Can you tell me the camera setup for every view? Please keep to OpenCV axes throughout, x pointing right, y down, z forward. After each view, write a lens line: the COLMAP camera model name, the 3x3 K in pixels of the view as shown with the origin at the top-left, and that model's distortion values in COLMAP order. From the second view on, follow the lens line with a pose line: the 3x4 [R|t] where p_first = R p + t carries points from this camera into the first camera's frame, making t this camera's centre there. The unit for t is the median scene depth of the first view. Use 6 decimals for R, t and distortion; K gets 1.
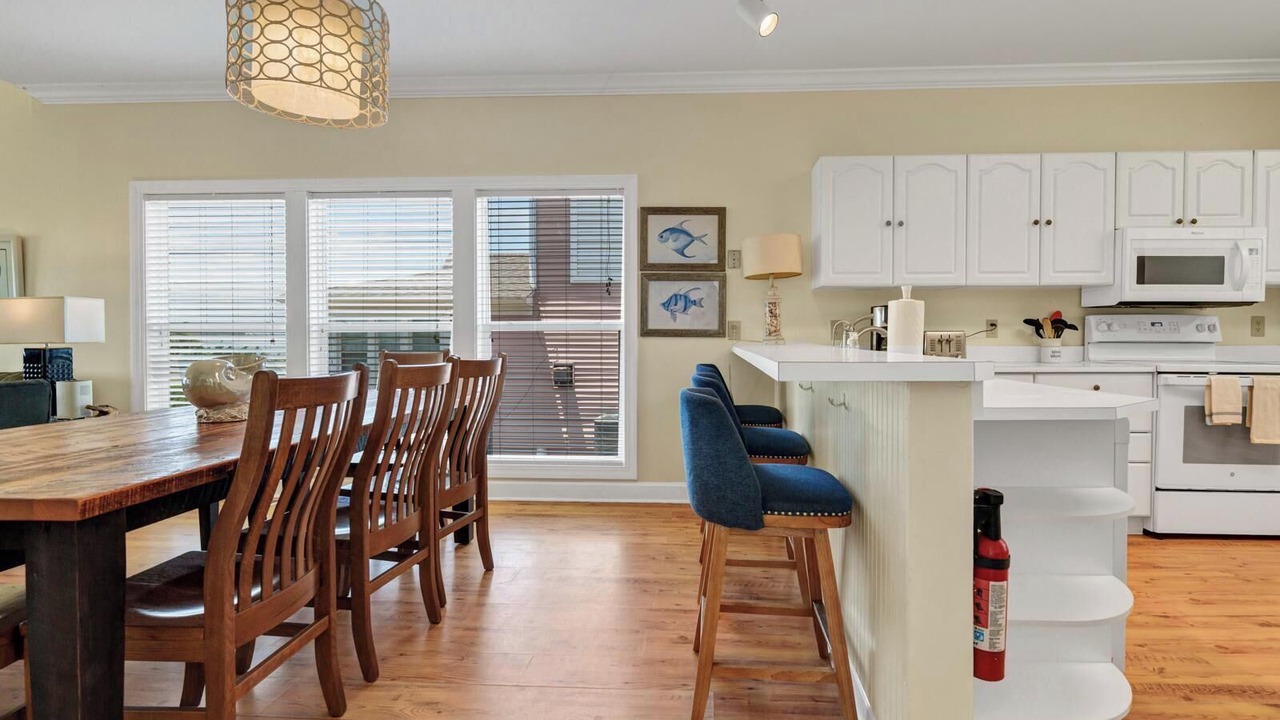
lens RADIAL K [[603.1, 0, 648.7], [0, 603.1, 349.9], [0, 0, 1]] dist [-0.007787, -0.001412]
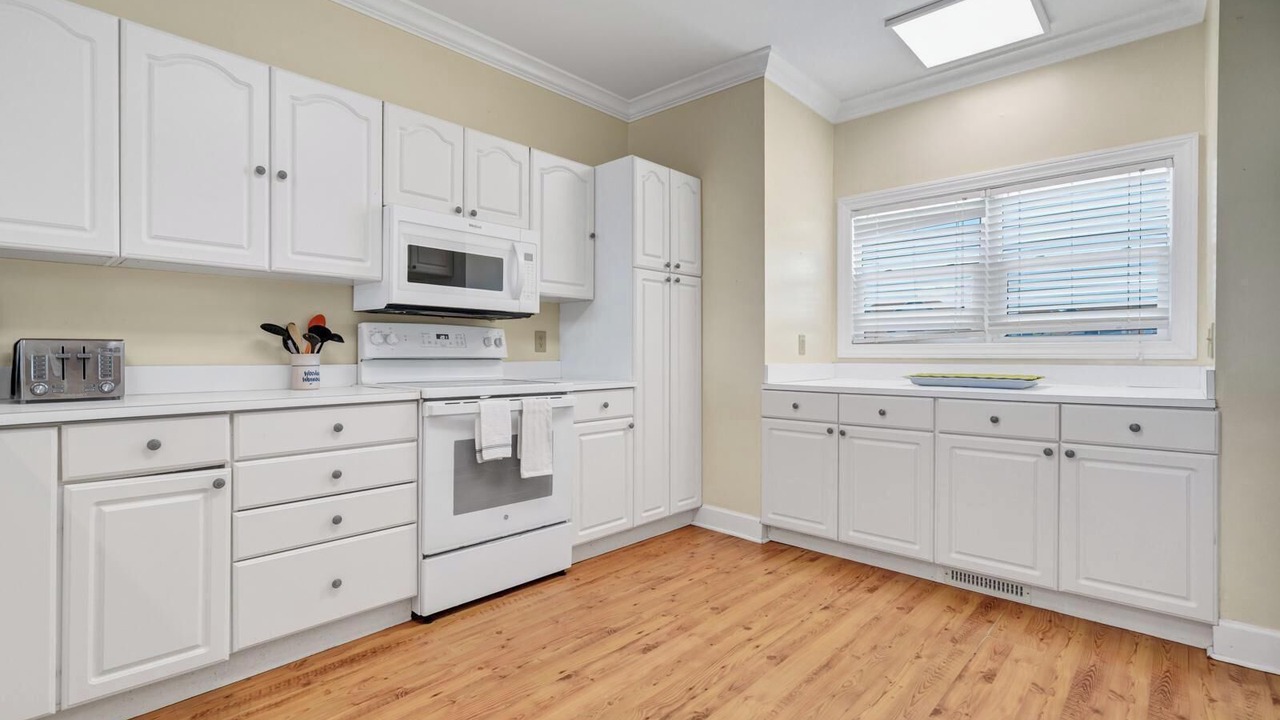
lens RADIAL K [[603.1, 0, 638.6], [0, 603.1, 359.9], [0, 0, 1]] dist [-0.007787, -0.001412]
pose [[0.633942, -0.006297, 0.773355, 0.409993], [0.014083, 0.999895, -0.003402, -0.004948], [-0.773252, 0.013048, 0.633964, 0.296362]]
